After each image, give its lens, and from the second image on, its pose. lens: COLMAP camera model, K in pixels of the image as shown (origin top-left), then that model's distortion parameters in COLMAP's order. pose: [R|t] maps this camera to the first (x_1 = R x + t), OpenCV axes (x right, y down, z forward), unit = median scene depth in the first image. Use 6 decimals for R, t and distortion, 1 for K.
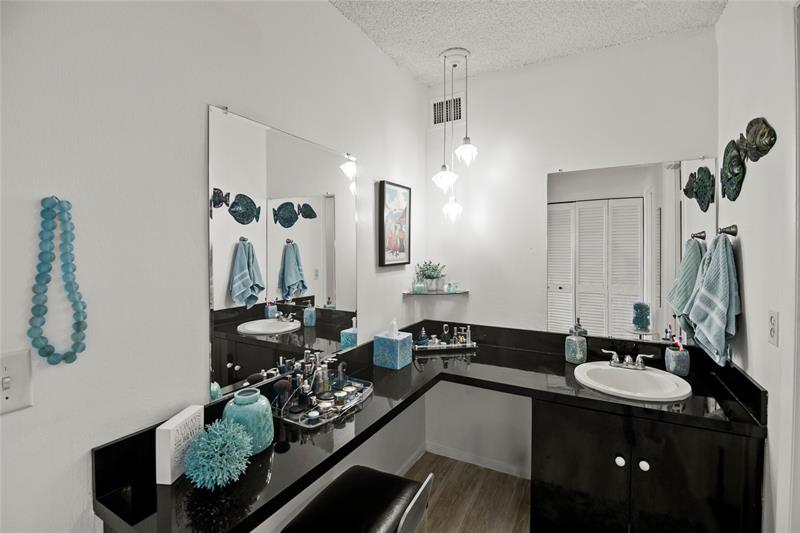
lens RADIAL K [[364.8, 0, 397.8], [0, 364.8, 244.1], [0, 0, 1]] dist [0.002264, -0.000320]
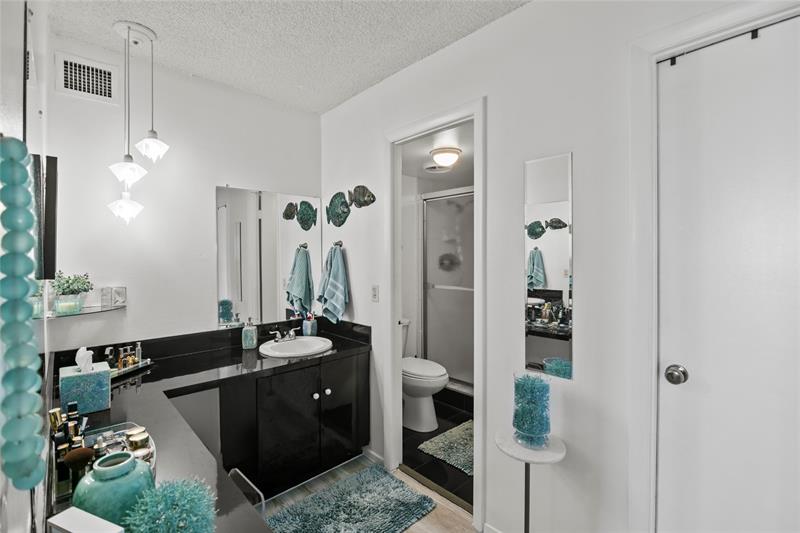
lens RADIAL K [[364.8, 0, 397.8], [0, 364.8, 244.1], [0, 0, 1]] dist [0.002264, -0.000320]
pose [[0.307152, 0.027467, 0.951264, -0.514962], [-0.010149, 0.999621, -0.025586, 0.004610], [-0.951606, -0.001796, 0.307315, 0.158798]]
